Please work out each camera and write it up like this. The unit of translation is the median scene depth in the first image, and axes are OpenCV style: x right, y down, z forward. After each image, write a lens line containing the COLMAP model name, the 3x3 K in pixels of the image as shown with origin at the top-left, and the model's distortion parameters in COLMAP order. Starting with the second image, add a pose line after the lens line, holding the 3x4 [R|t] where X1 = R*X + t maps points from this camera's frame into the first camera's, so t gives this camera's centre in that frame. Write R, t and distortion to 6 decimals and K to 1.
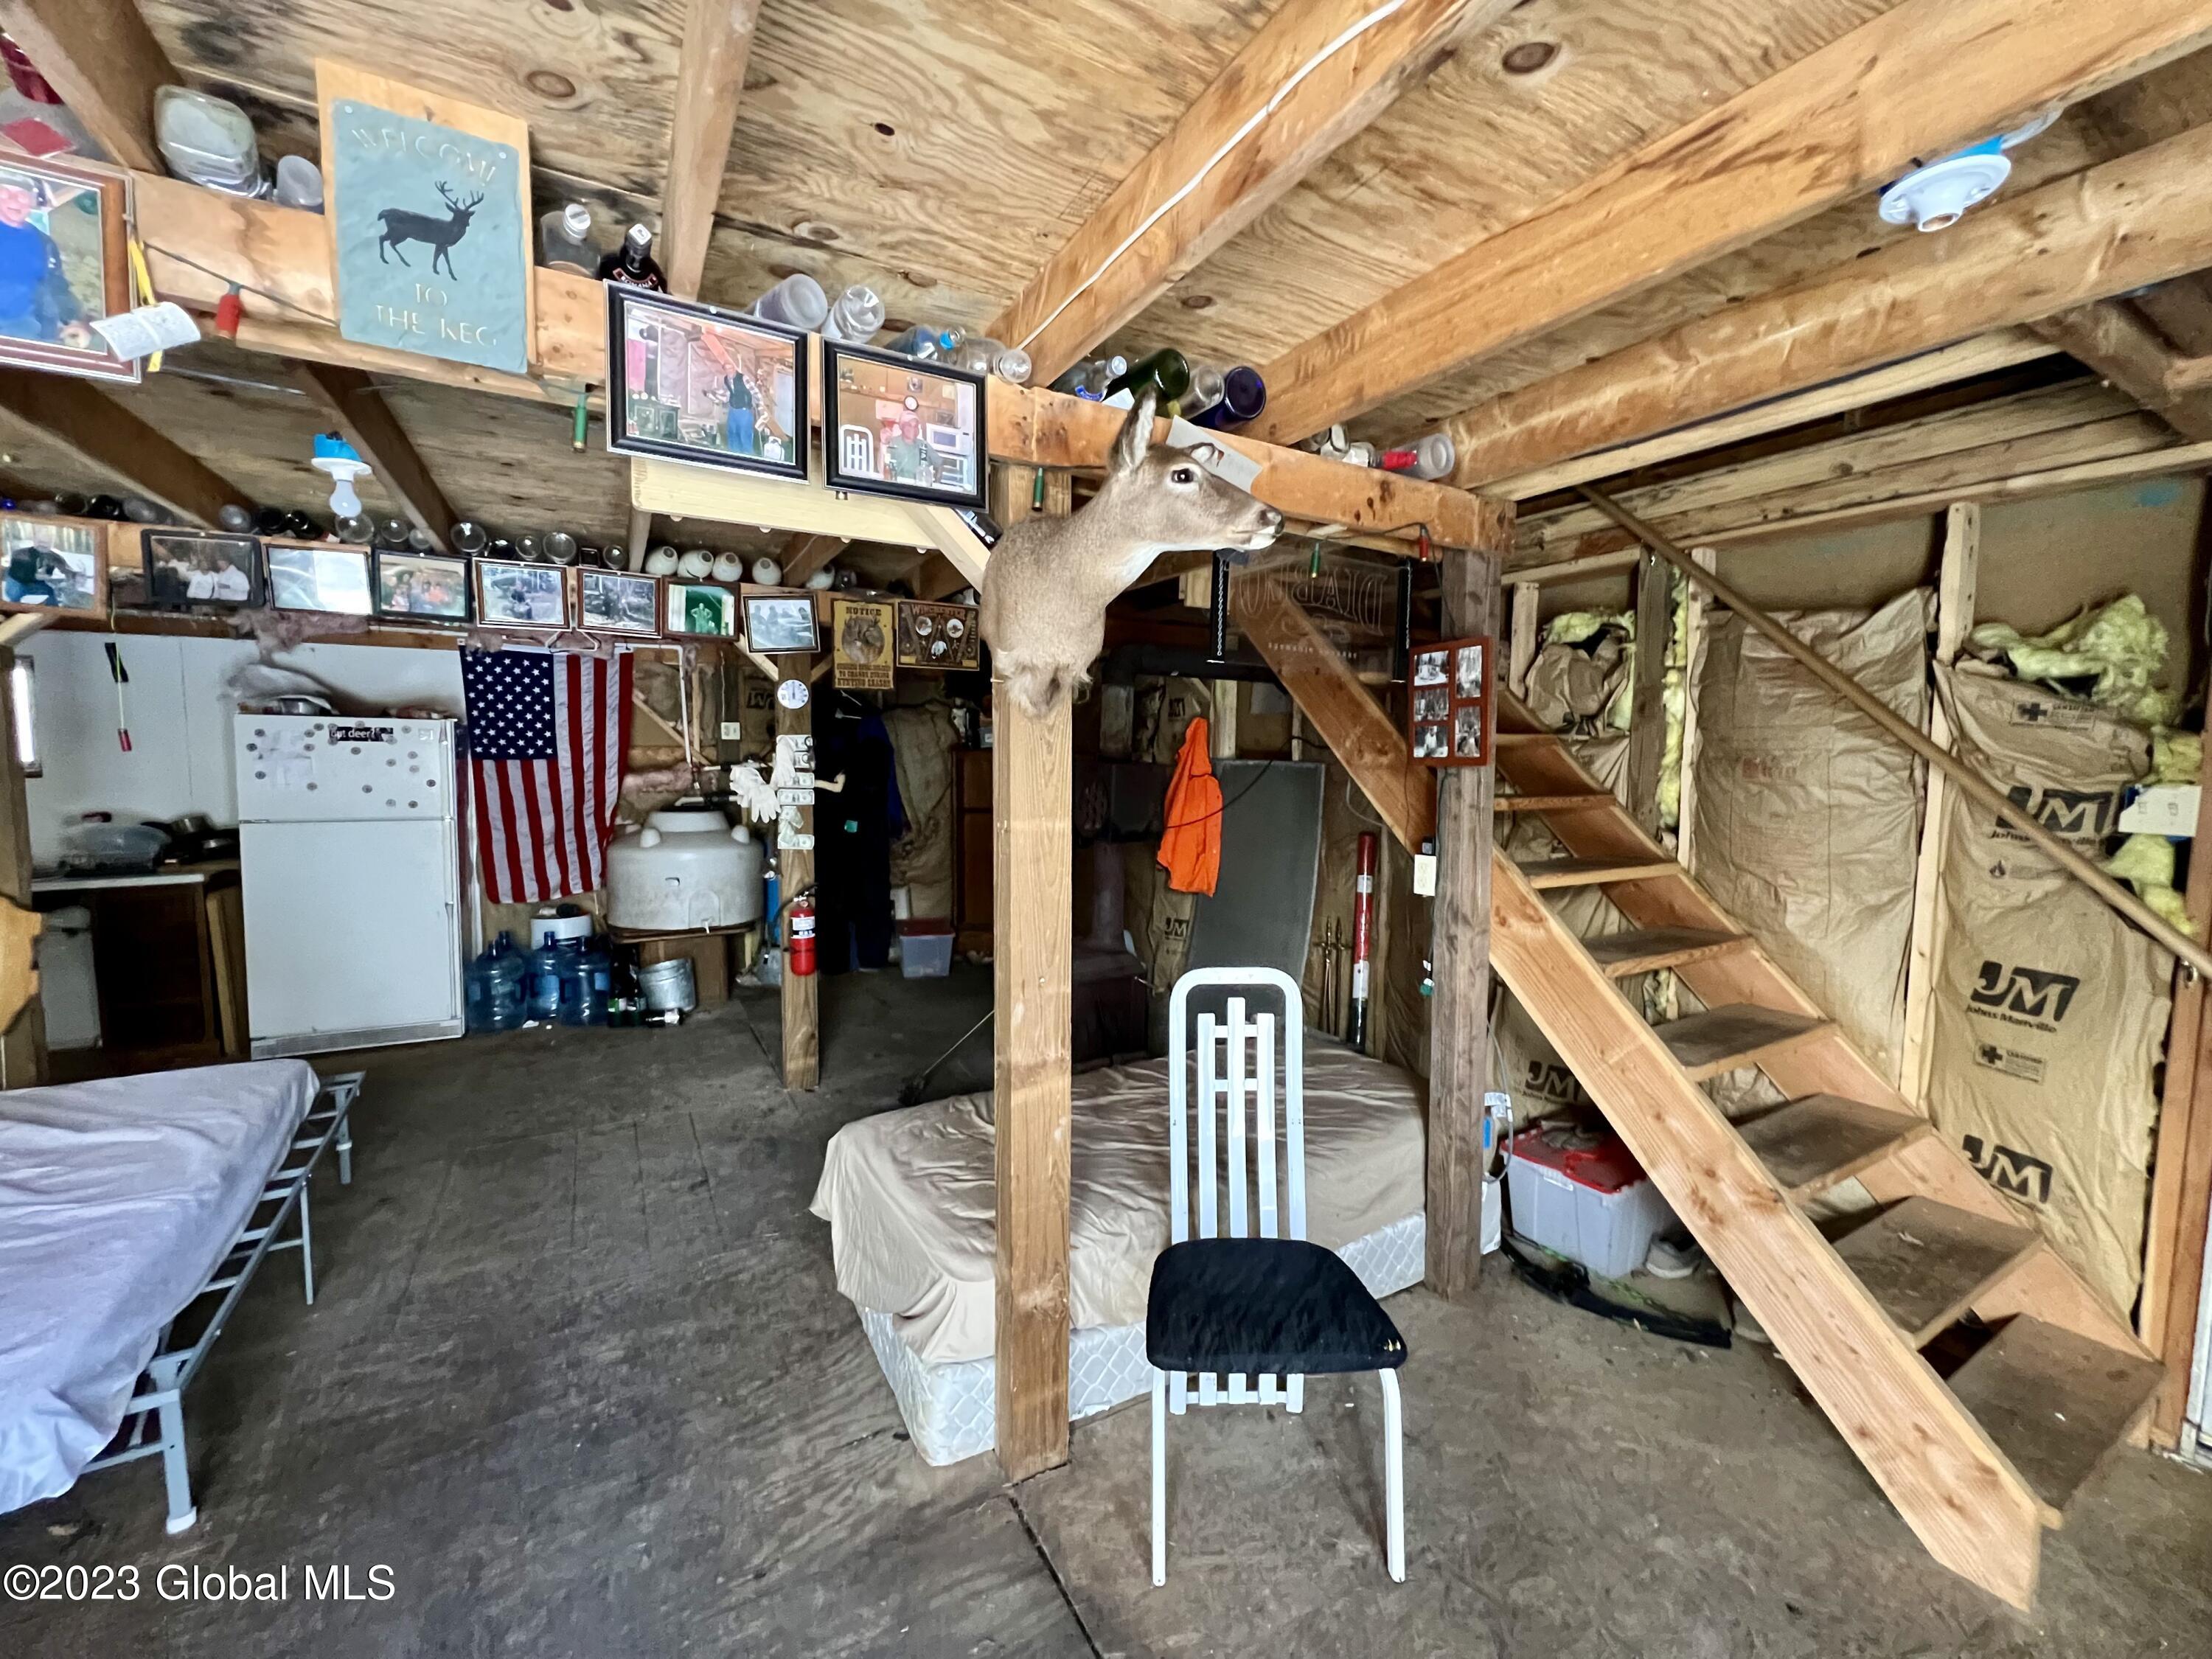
lens RADIAL K [[880.8, 0, 1099.0], [0, 880.8, 822.7], [0, 0, 1]] dist [-0.000378, -0.000120]
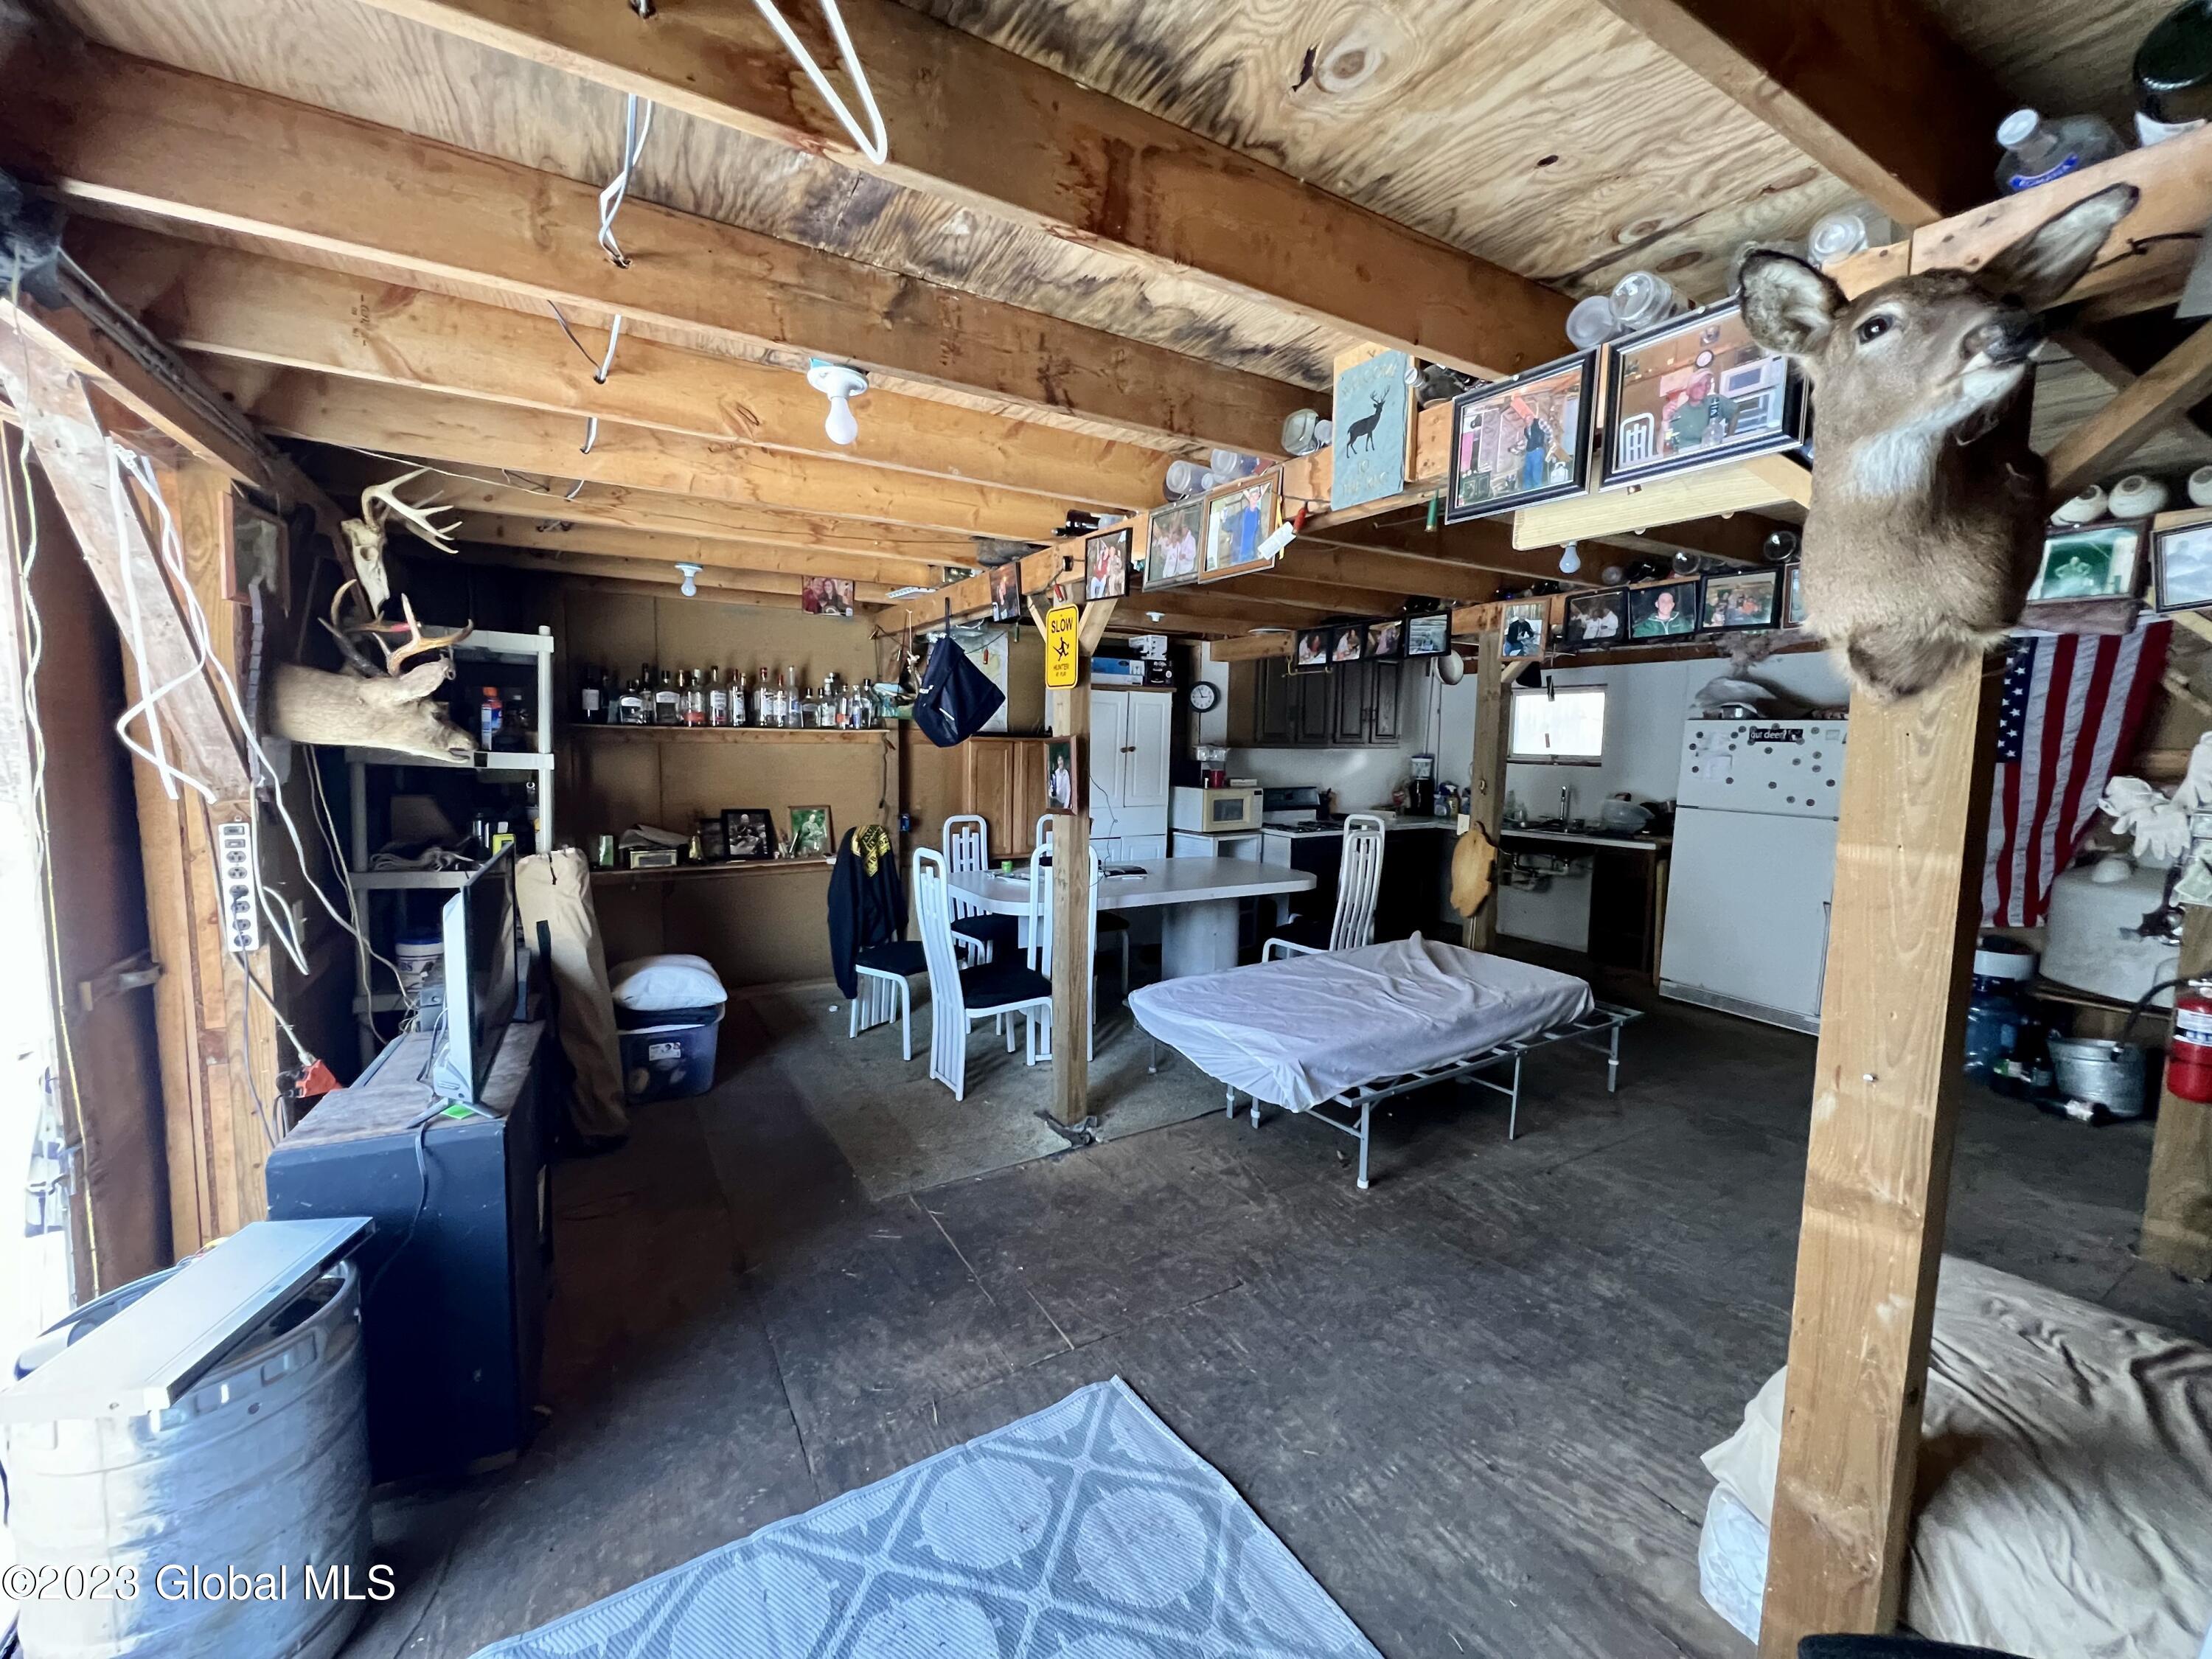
lens RADIAL K [[880.8, 0, 1099.0], [0, 880.8, 822.7], [0, 0, 1]] dist [-0.000378, -0.000120]
pose [[0.013754, 0.090536, -0.995798, 0.322962], [-0.093039, 0.991688, 0.088877, -0.014723], [0.995567, 0.091425, 0.022063, 0.187757]]
